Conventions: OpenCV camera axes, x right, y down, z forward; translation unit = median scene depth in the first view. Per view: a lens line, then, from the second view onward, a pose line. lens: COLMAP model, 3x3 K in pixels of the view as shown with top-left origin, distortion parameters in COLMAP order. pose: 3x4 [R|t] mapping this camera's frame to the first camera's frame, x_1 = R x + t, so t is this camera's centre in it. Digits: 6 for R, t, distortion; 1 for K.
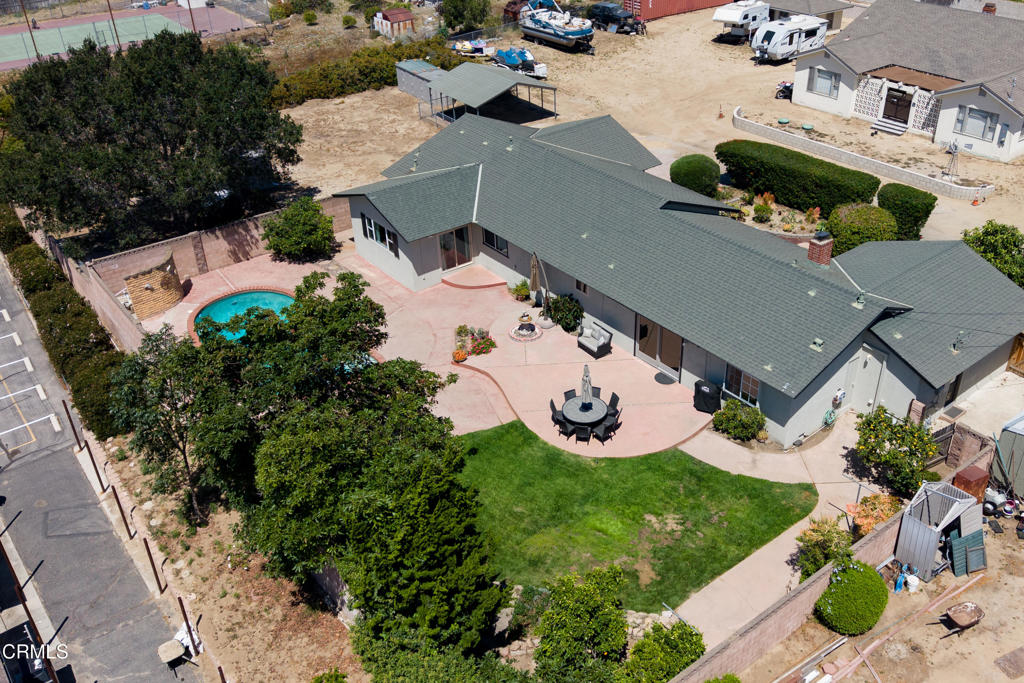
lens RADIAL K [[906.6, 0, 586.1], [0, 906.6, 357.5], [0, 0, 1]] dist [0.024828, -0.007764]
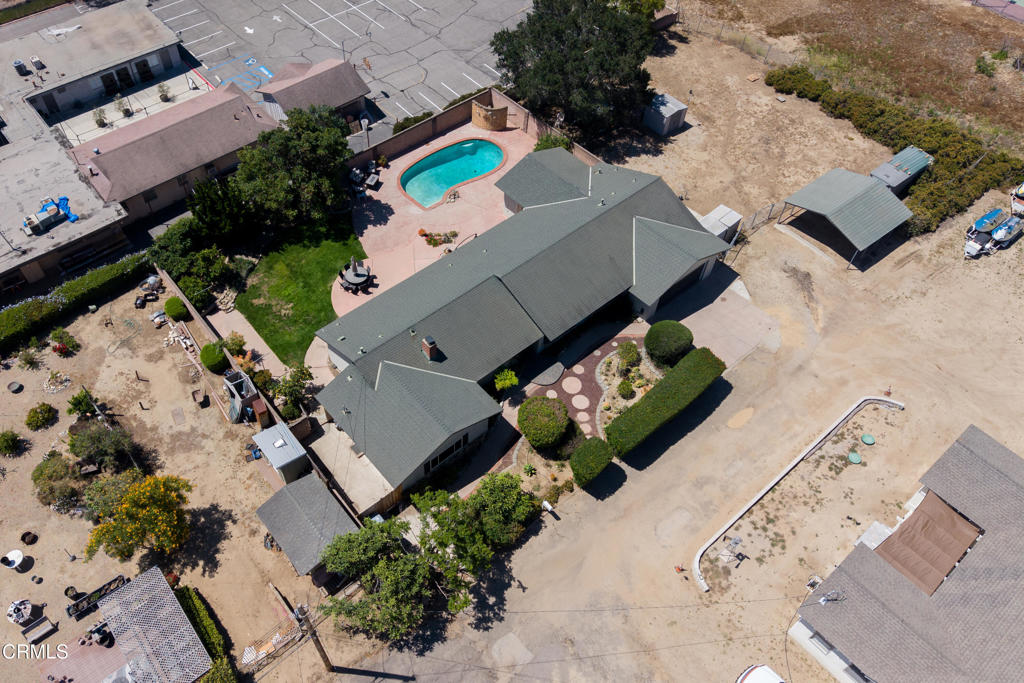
lens RADIAL K [[767.2, 0, 446.0], [0, 767.2, 340.0], [0, 0, 1]] dist [0.035417, -0.035546]
pose [[-0.025283, 0.783135, -0.621337, 0.971899], [-0.534101, 0.514810, 0.670601, -0.930811], [0.845042, 0.348811, 0.405258, 0.445863]]
